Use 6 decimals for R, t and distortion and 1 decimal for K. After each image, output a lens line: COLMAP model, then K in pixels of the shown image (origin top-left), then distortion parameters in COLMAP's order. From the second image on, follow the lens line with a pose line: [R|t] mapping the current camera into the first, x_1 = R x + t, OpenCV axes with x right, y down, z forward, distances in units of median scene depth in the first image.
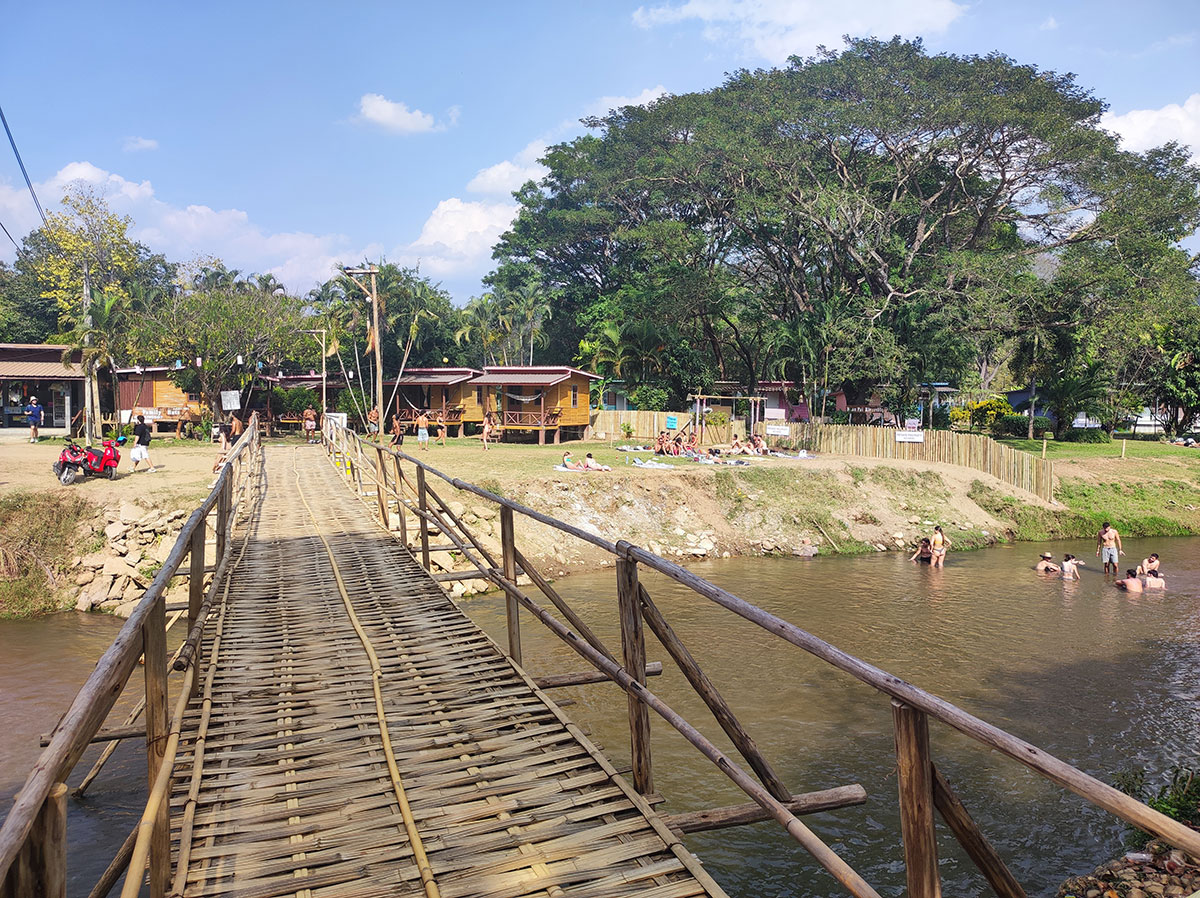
lens RADIAL K [[961.6, 0, 600.0], [0, 961.6, 449.0], [0, 0, 1]] dist [0.062489, 0.001594]
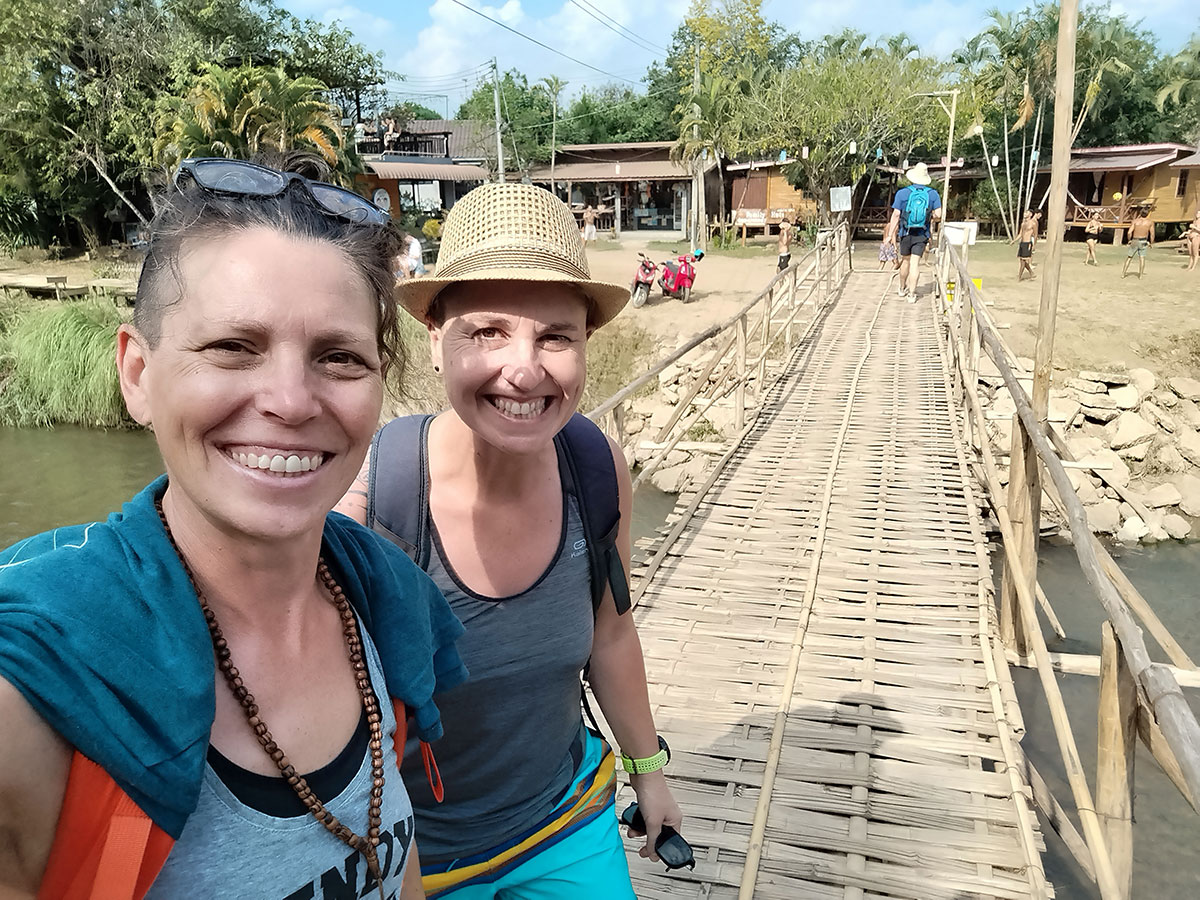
lens RADIAL K [[894.3, 0, 600.0], [0, 894.3, 450.0], [0, 0, 1]] dist [-0.002221, -0.004566]
pose [[0.791728, 0.150637, -0.592009, -0.051467], [-0.009479, 0.972032, 0.234657, -0.017375], [0.610800, -0.180173, 0.771013, 0.221300]]
